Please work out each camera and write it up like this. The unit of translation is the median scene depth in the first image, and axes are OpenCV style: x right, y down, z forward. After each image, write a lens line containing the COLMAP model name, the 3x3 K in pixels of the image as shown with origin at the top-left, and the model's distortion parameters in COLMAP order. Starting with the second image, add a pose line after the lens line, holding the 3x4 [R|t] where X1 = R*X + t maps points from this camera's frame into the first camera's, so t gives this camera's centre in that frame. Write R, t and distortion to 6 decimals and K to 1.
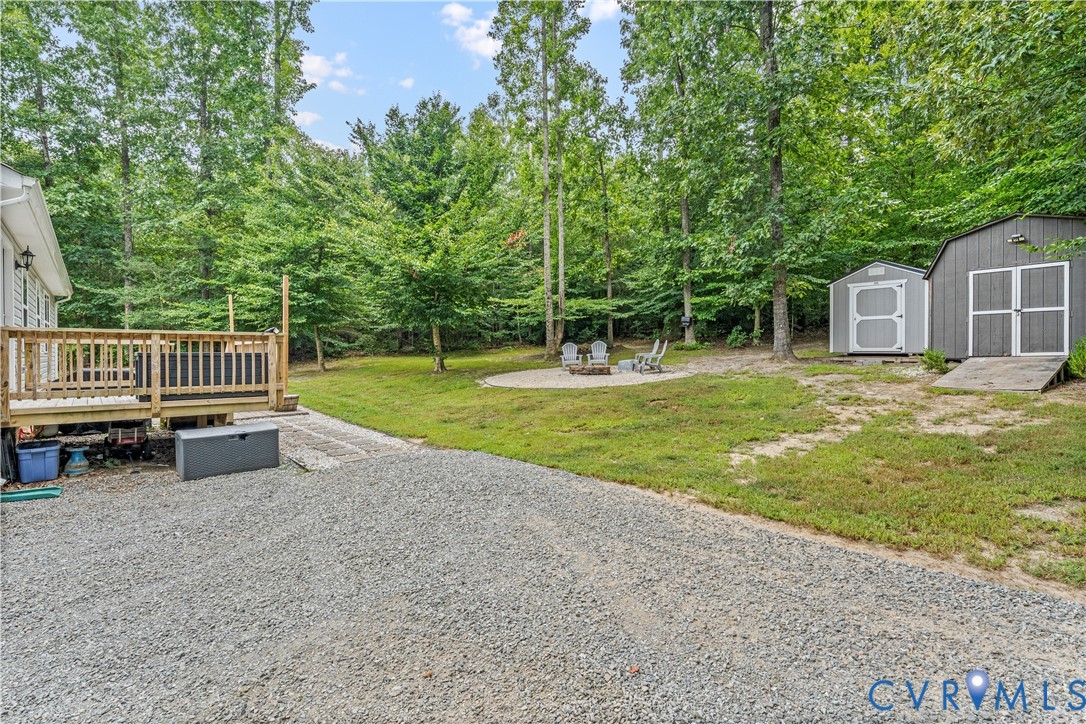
lens RADIAL K [[534.6, 0, 523.9], [0, 534.6, 356.5], [0, 0, 1]] dist [0.007867, -0.002128]
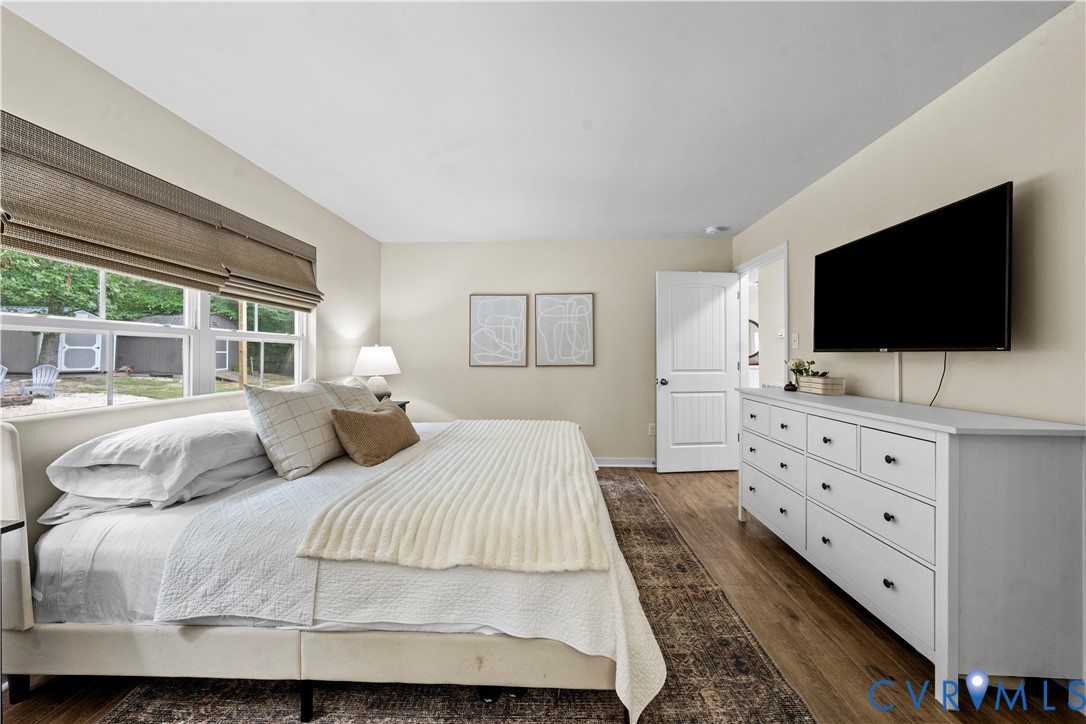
lens RADIAL K [[387.7, 0, 541.6], [0, 387.7, 353.6], [0, 0, 1]] dist [-0.004319, 0.000669]
pose [[-0.744232, 0.001918, 0.667919, -0.638515], [0.003027, 0.999995, 0.000501, -0.034142], [-0.667914, 0.002395, -0.744234, 0.606394]]
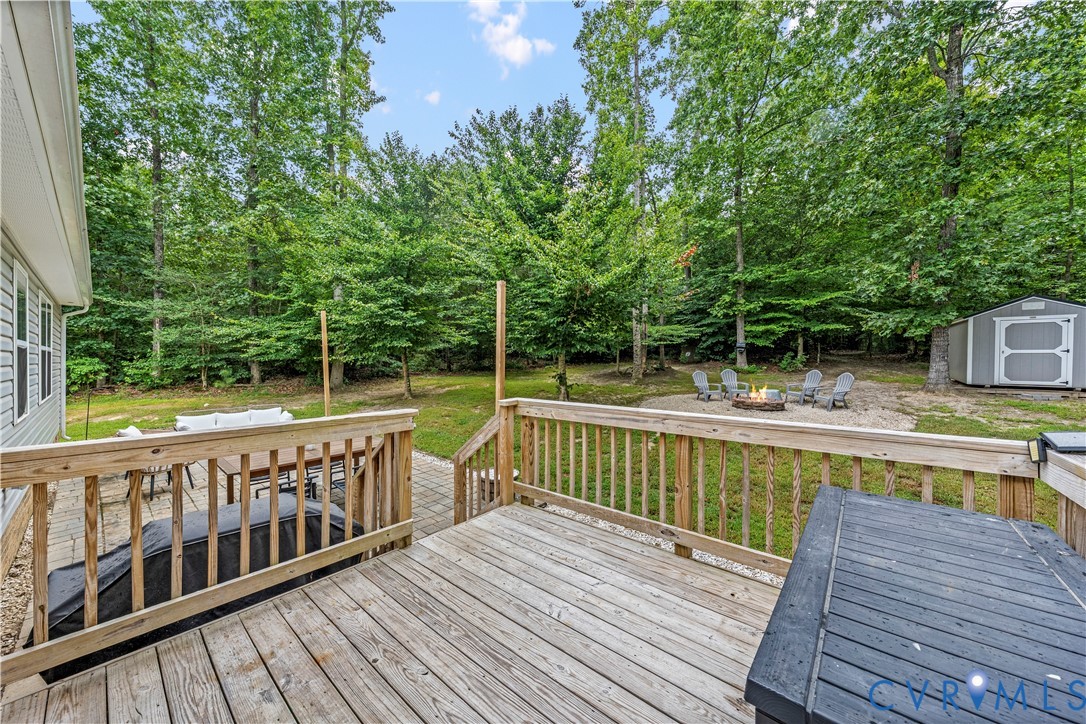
lens RADIAL K [[387.7, 0, 537.3], [0, 387.7, 360.3], [0, 0, 1]] dist [-0.004319, 0.000669]
pose [[0.984980, 0.006231, 0.172557, -0.250453], [-0.004566, 0.999939, -0.010045, -0.028295], [-0.172609, 0.009106, 0.984948, 0.285863]]
